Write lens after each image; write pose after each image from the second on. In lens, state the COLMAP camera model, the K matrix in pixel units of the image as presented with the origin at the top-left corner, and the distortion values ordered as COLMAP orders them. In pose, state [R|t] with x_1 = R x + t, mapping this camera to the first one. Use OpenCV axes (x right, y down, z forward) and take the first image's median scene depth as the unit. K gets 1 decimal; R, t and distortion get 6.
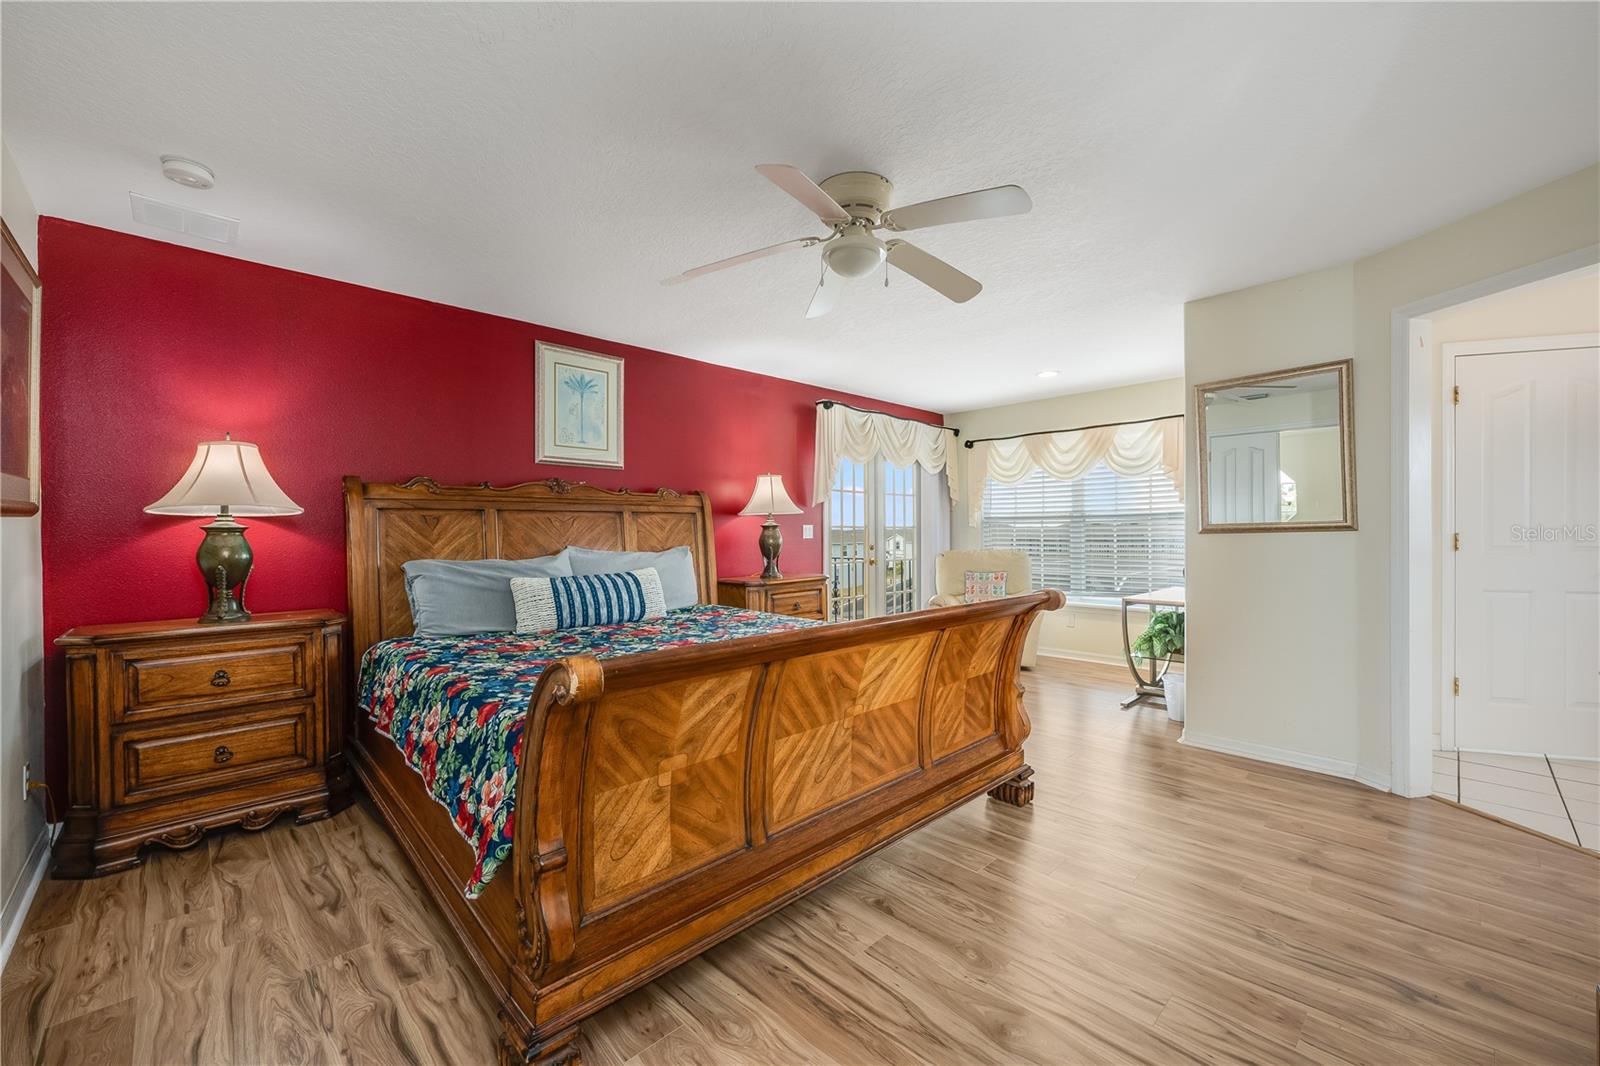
lens RADIAL K [[635.8, 0, 806.7], [0, 635.8, 533.2], [0, 0, 1]] dist [0.002051, -0.000558]
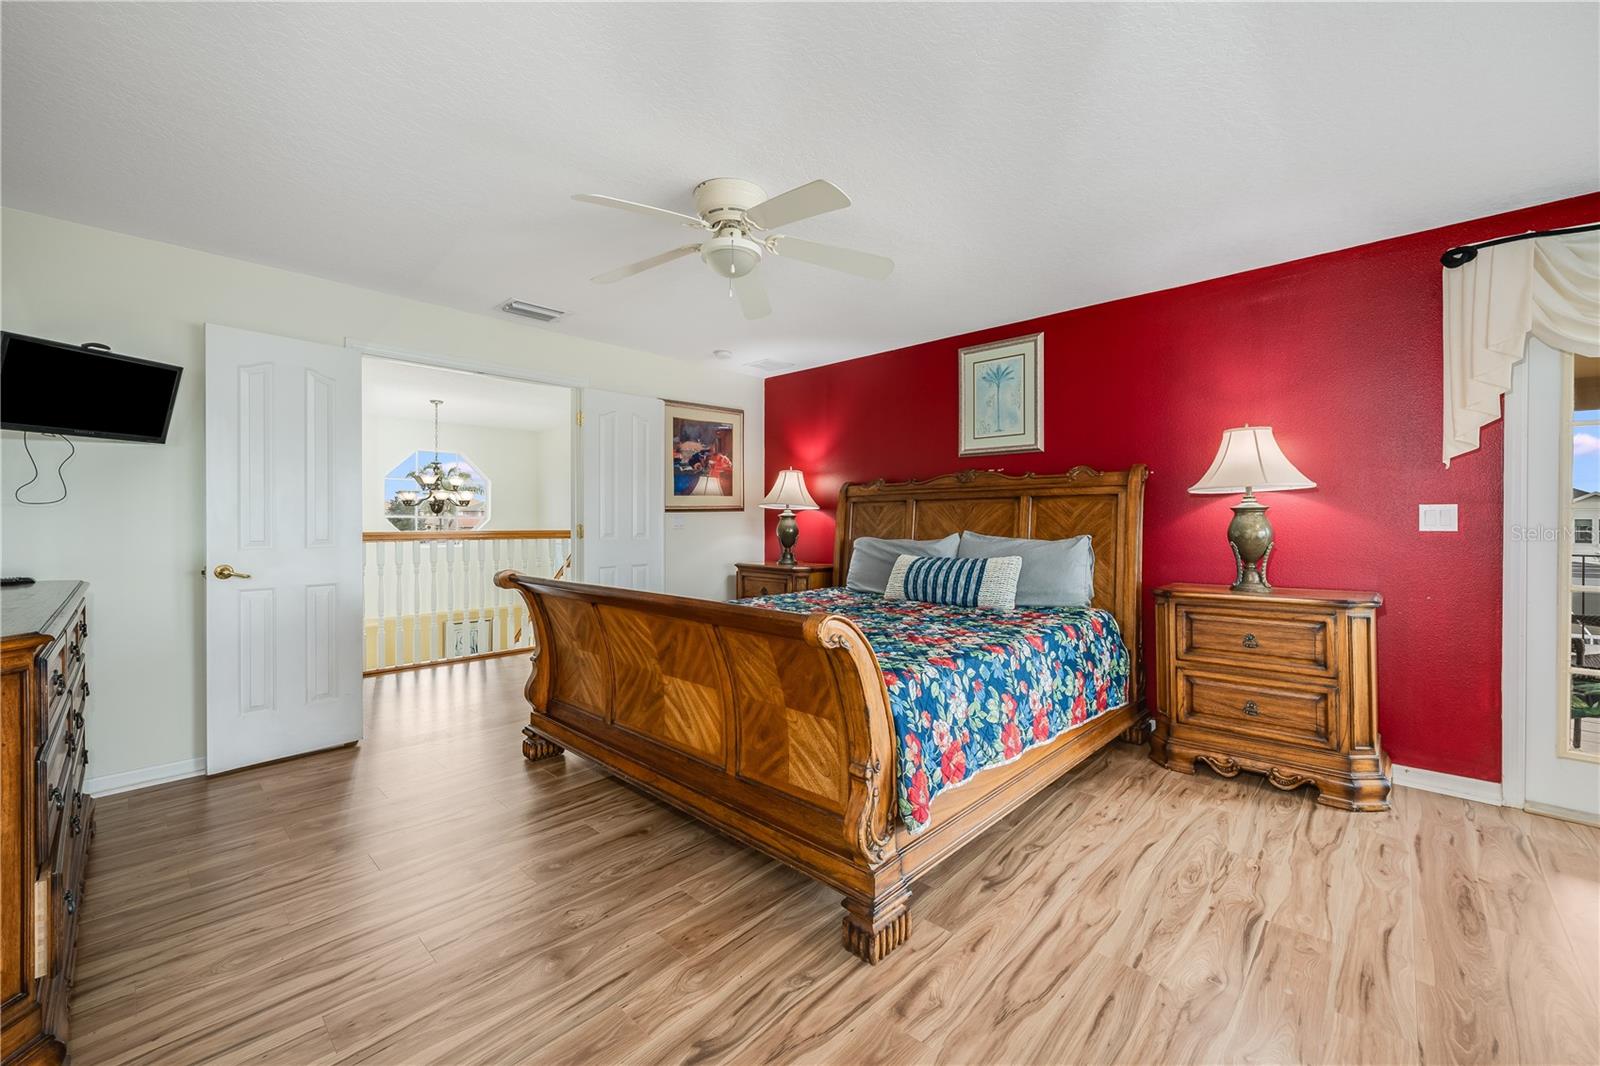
lens RADIAL K [[635.8, 0, 807.1], [0, 635.8, 528.2], [0, 0, 1]] dist [0.002051, -0.000558]
pose [[0.044774, 0.024160, -0.998705, 0.481992], [0.003666, 0.999697, 0.024348, -0.007955], [0.998990, -0.004752, 0.044672, 0.460757]]
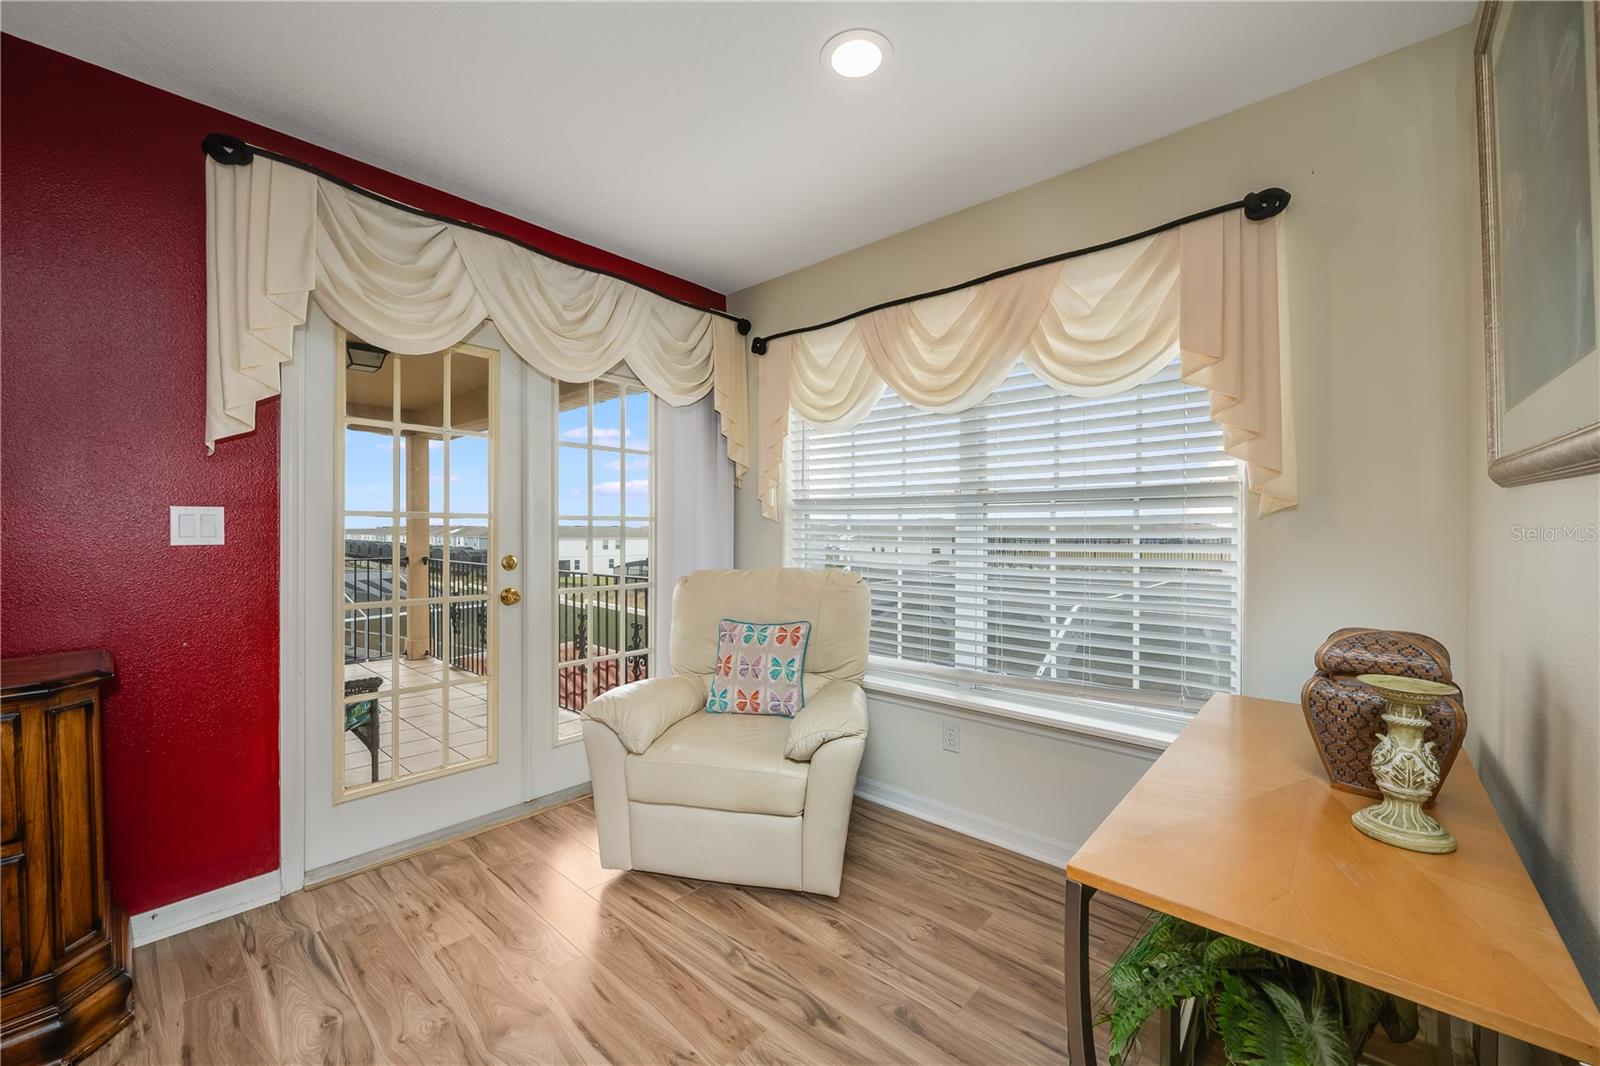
lens RADIAL K [[635.8, 0, 801.6], [0, 635.8, 526.0], [0, 0, 1]] dist [0.002051, -0.000558]
pose [[0.998255, 0.011582, 0.057910, 0.308800], [-0.011538, 0.999933, -0.001099, -0.005352], [-0.057919, 0.000429, 0.998321, 0.617260]]
